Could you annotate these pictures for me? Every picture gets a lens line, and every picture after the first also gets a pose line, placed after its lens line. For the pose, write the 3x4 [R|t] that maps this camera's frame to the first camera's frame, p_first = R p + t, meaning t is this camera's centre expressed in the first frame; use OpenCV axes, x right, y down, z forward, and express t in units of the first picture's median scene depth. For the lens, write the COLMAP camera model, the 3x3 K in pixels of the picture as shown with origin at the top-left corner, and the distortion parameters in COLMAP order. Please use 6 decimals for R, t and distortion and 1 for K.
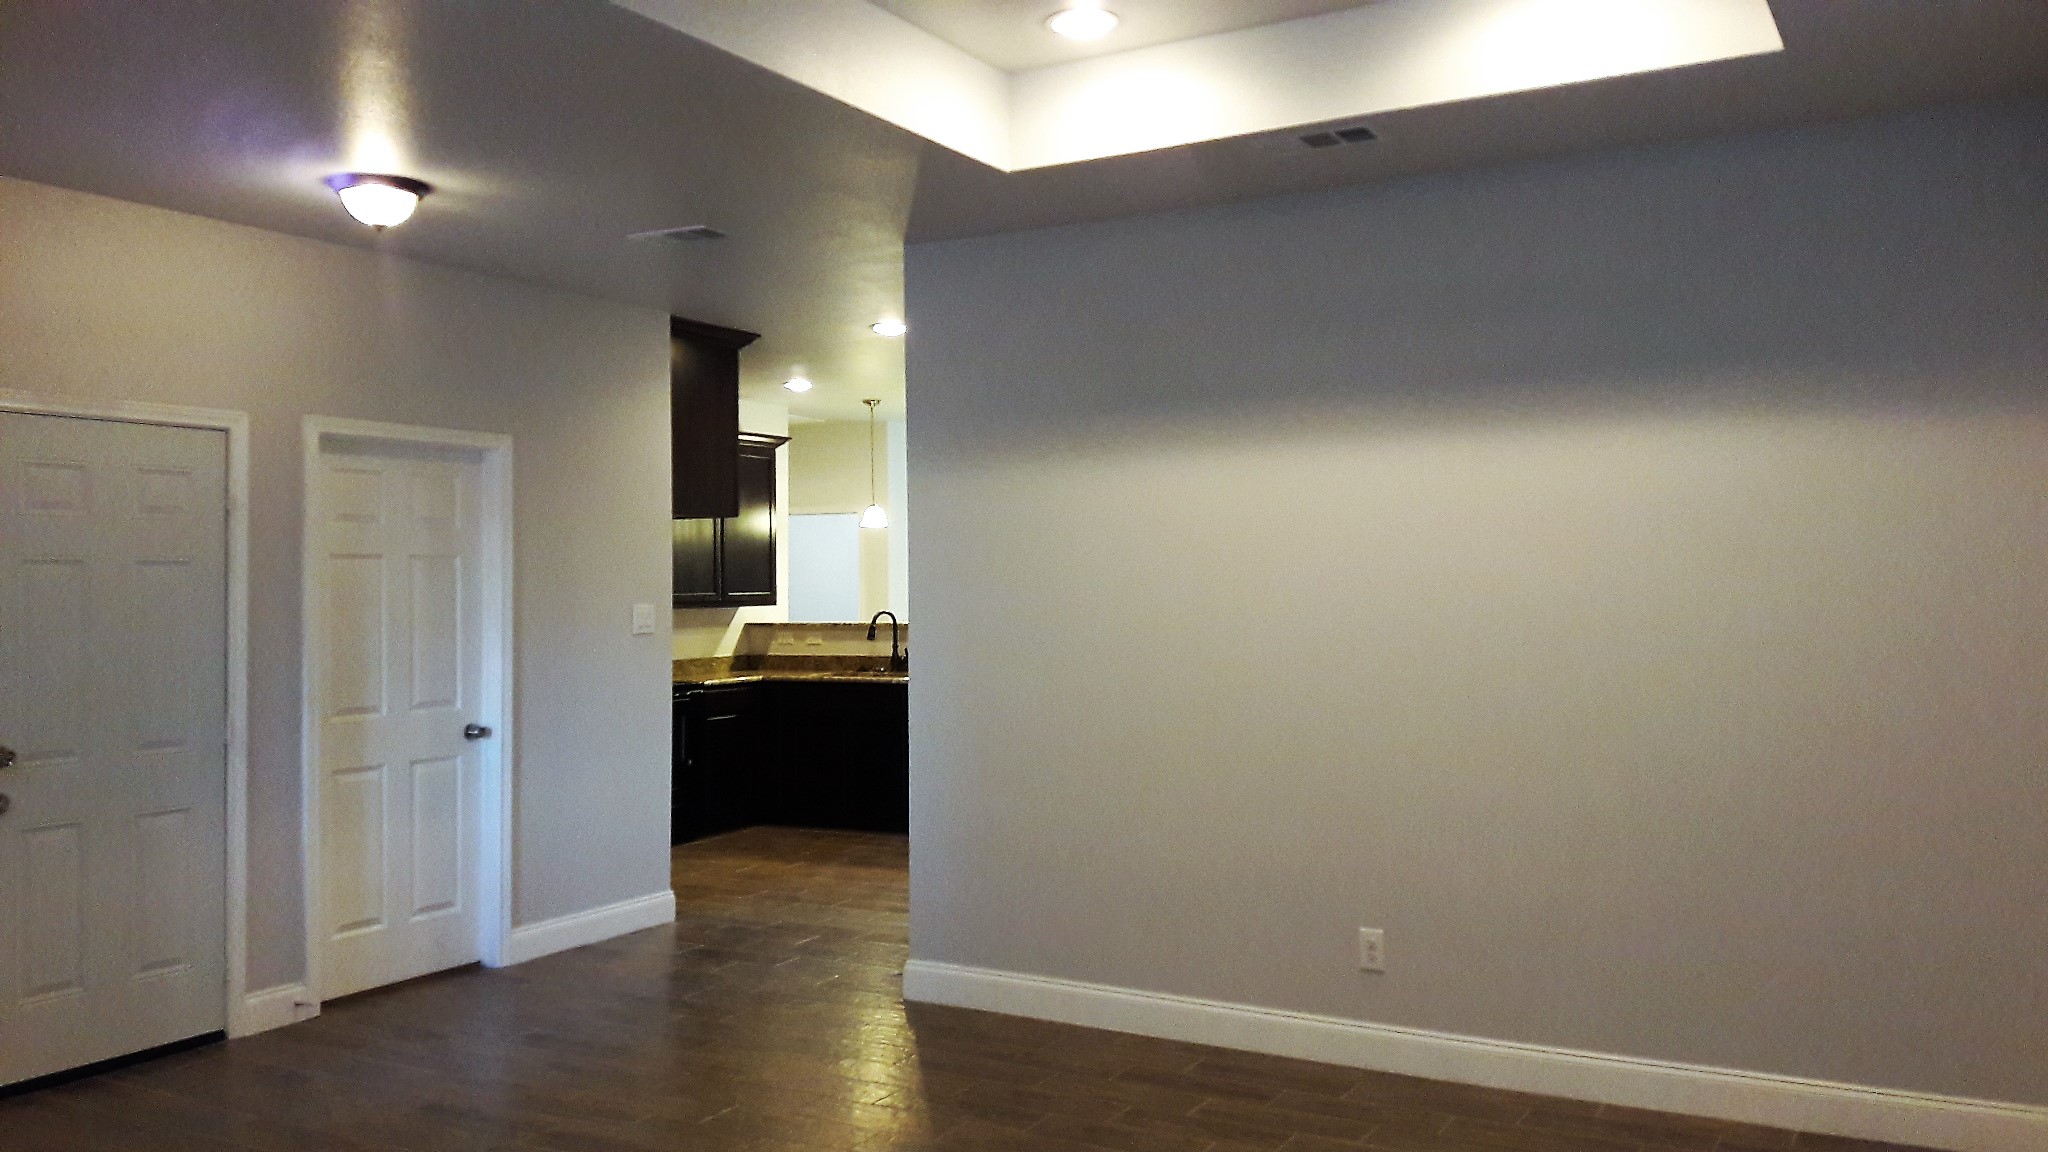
lens RADIAL K [[1645.0, 0, 1027.0], [0, 1645.0, 567.7], [0, 0, 1]] dist [0.082520, -0.000472]
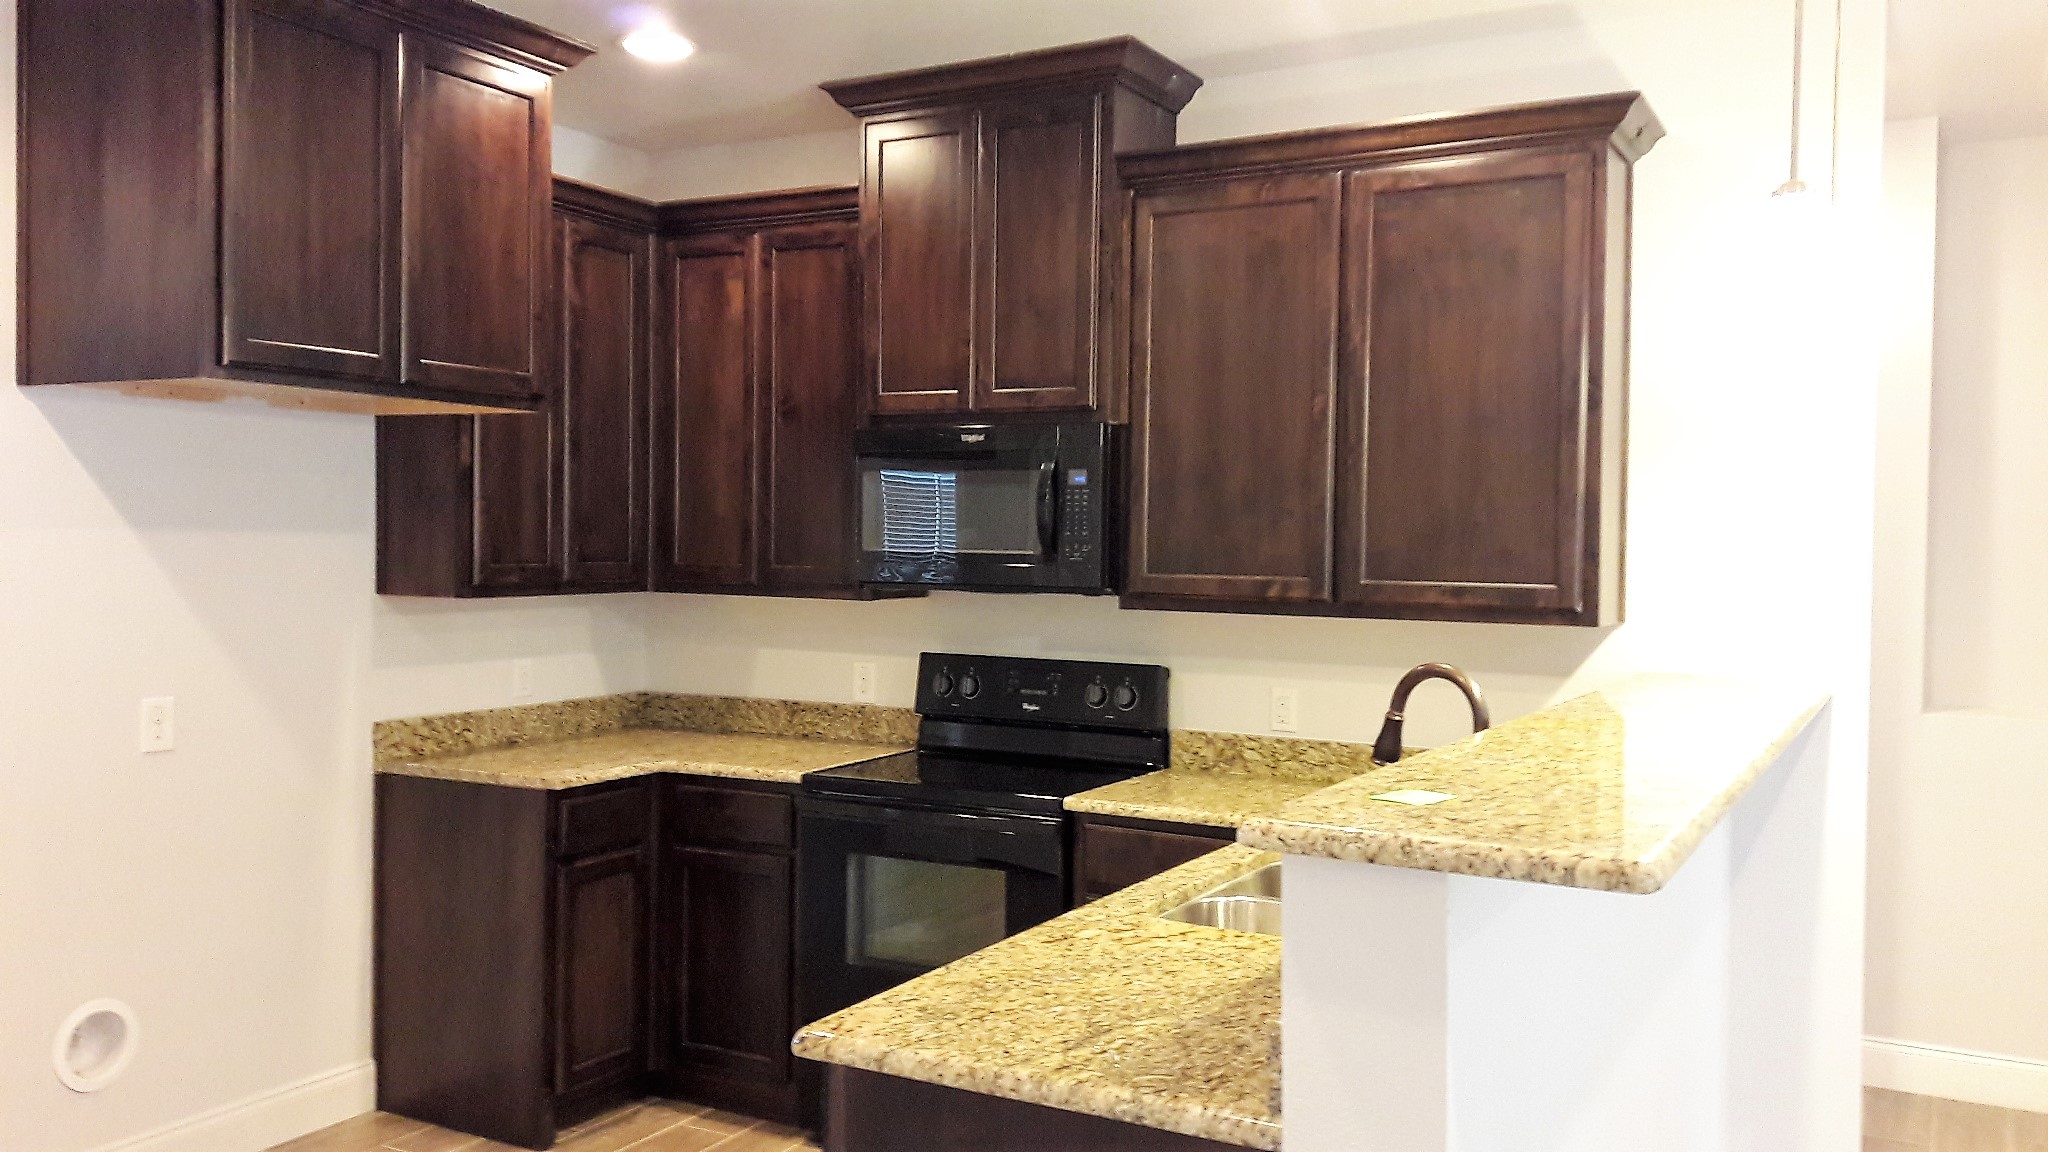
lens RADIAL K [[1645.0, 0, 1023.7], [0, 1645.0, 564.3], [0, 0, 1]] dist [0.082520, -0.000472]
pose [[0.011077, 0.027908, -0.999549, 0.172936], [-0.020870, 0.999399, 0.027673, 0.003434], [0.999721, 0.020554, 0.011653, 0.875479]]
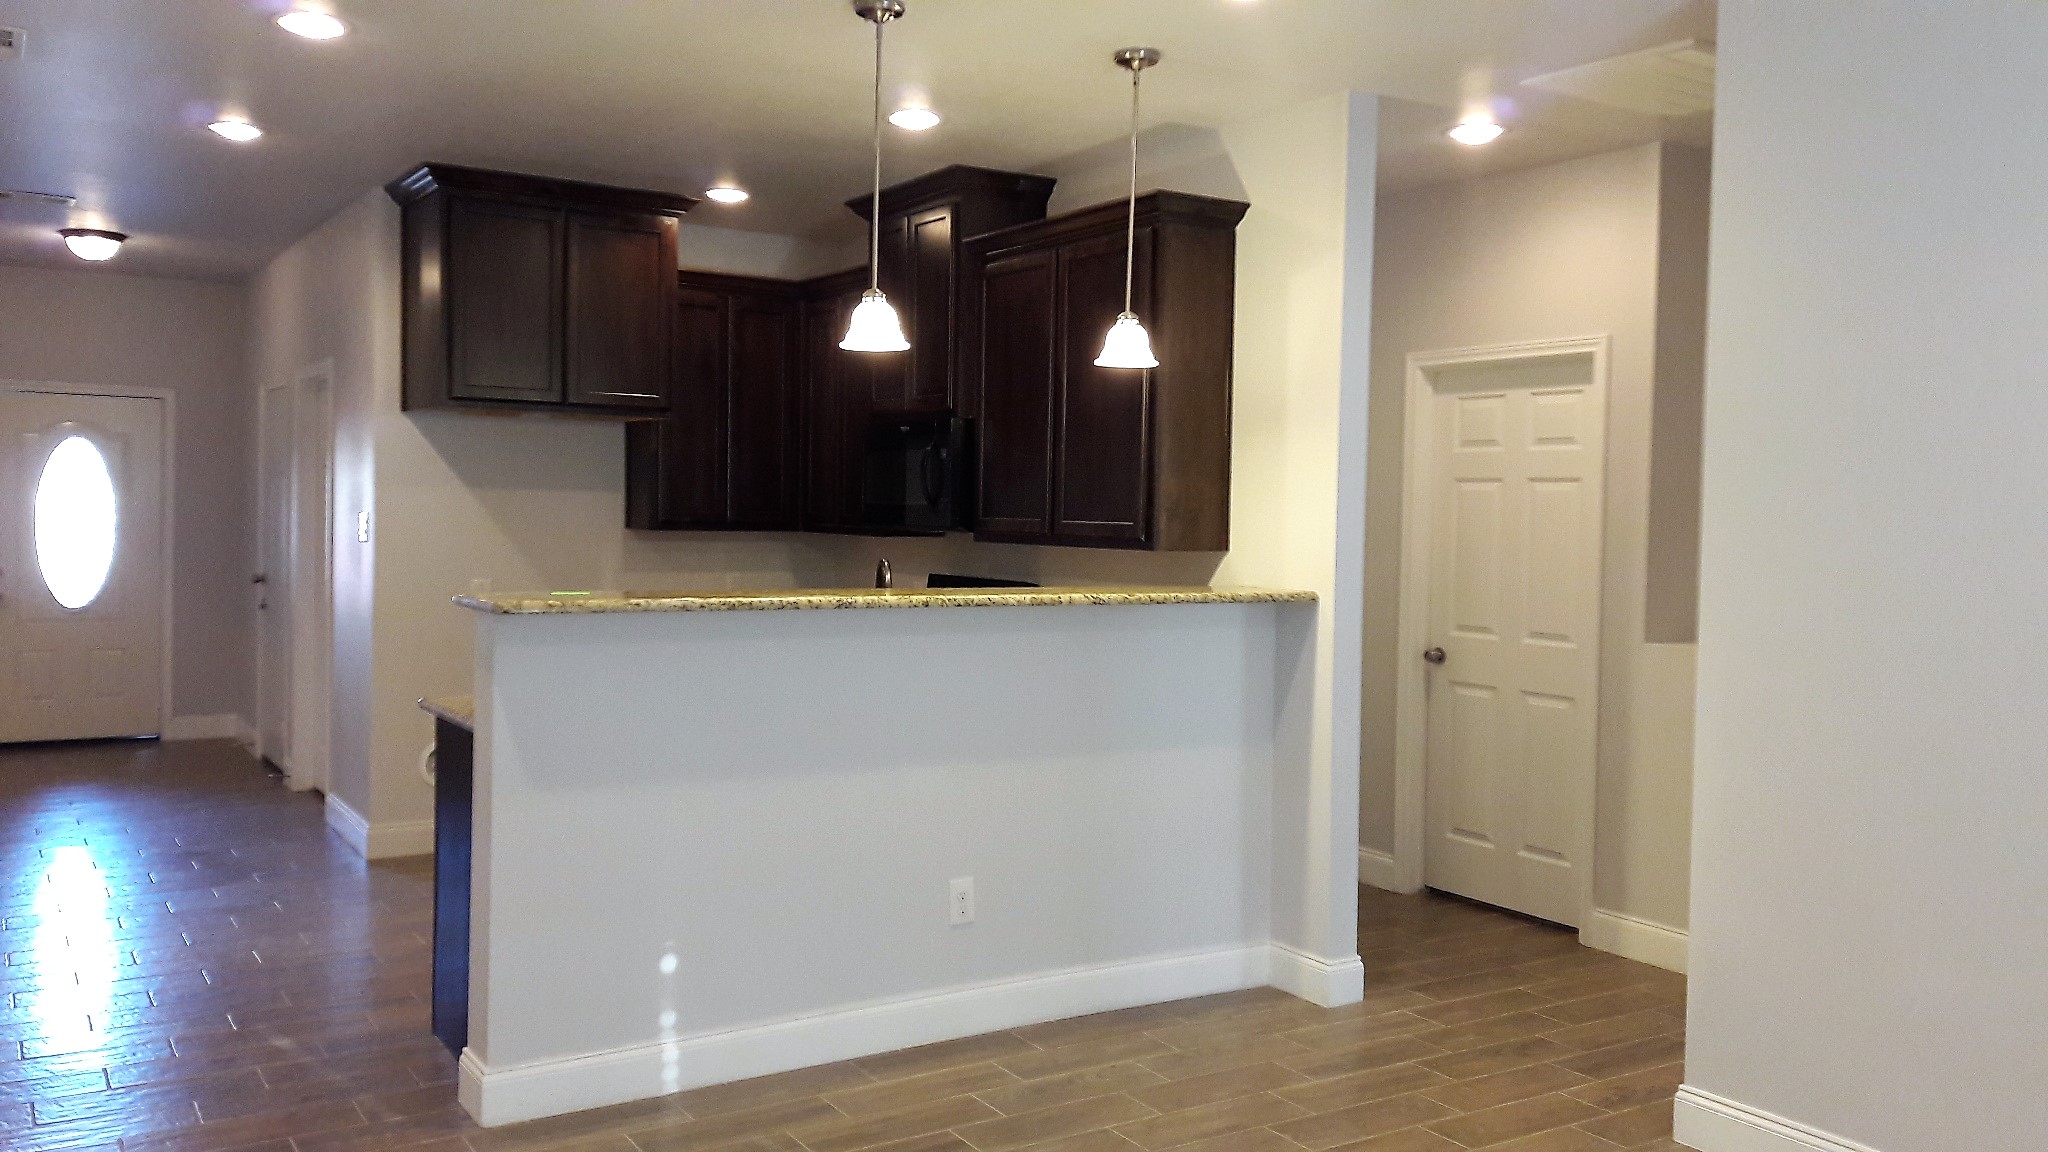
lens RADIAL K [[1645.0, 0, 1025.0], [0, 1645.0, 579.6], [0, 0, 1]] dist [0.082520, -0.000472]
pose [[-0.469341, 0.039654, -0.882126, 0.290412], [-0.021694, 0.998172, 0.056413, 0.004521], [0.882750, 0.045614, -0.467623, 1.182899]]
